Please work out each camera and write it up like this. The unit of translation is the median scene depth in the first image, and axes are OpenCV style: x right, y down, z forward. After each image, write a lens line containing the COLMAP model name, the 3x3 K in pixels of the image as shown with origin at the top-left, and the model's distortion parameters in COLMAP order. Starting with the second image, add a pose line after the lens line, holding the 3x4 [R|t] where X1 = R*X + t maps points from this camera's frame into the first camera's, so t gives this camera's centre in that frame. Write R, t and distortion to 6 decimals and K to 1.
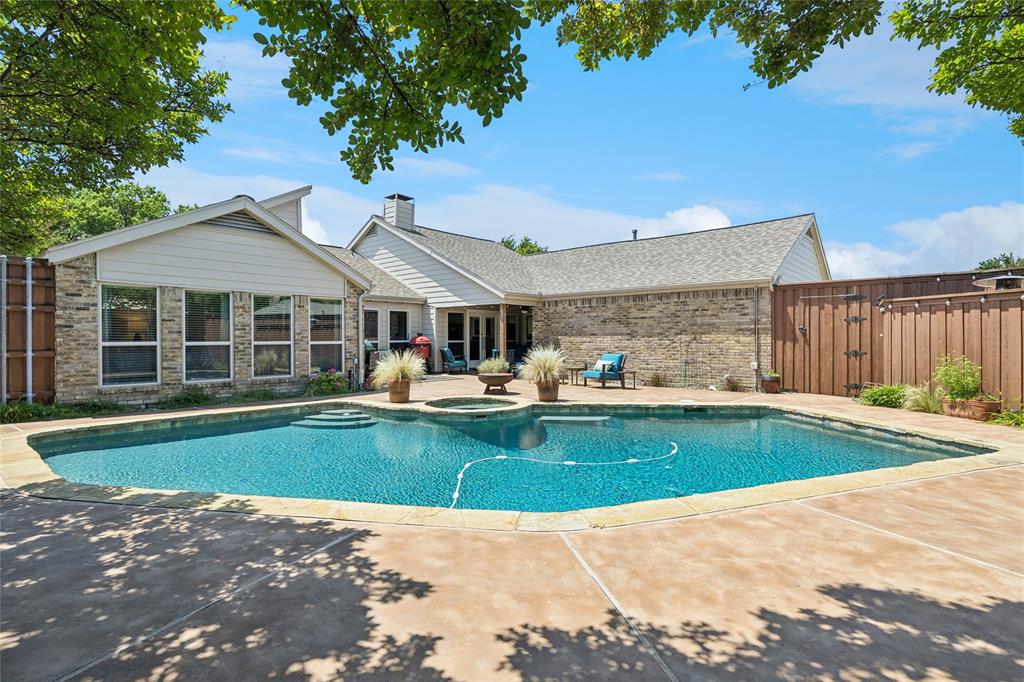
lens RADIAL K [[492.9, 0, 511.5], [0, 492.9, 339.1], [0, 0, 1]] dist [-0.001799, 0.000979]
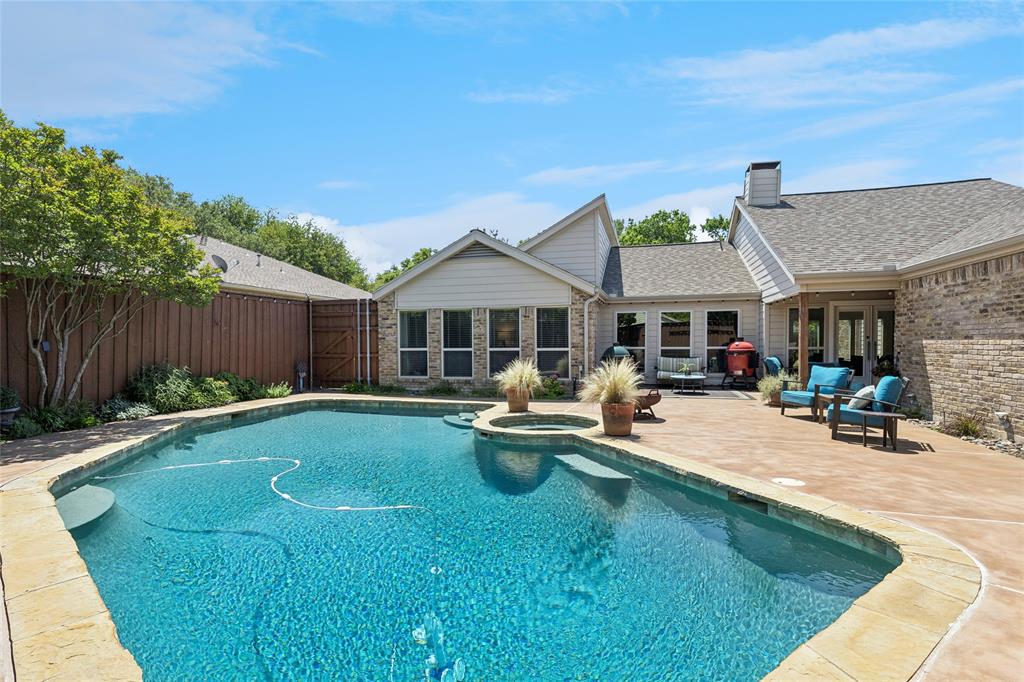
lens RADIAL K [[523.8, 0, 511.8], [0, 523.8, 340.0], [0, 0, 1]] dist [-0.001935, -0.000268]
pose [[0.423214, -0.007977, -0.905995, 0.697640], [0.002404, 0.999968, -0.007681, -0.005333], [0.906027, 0.001072, 0.423219, 0.536844]]
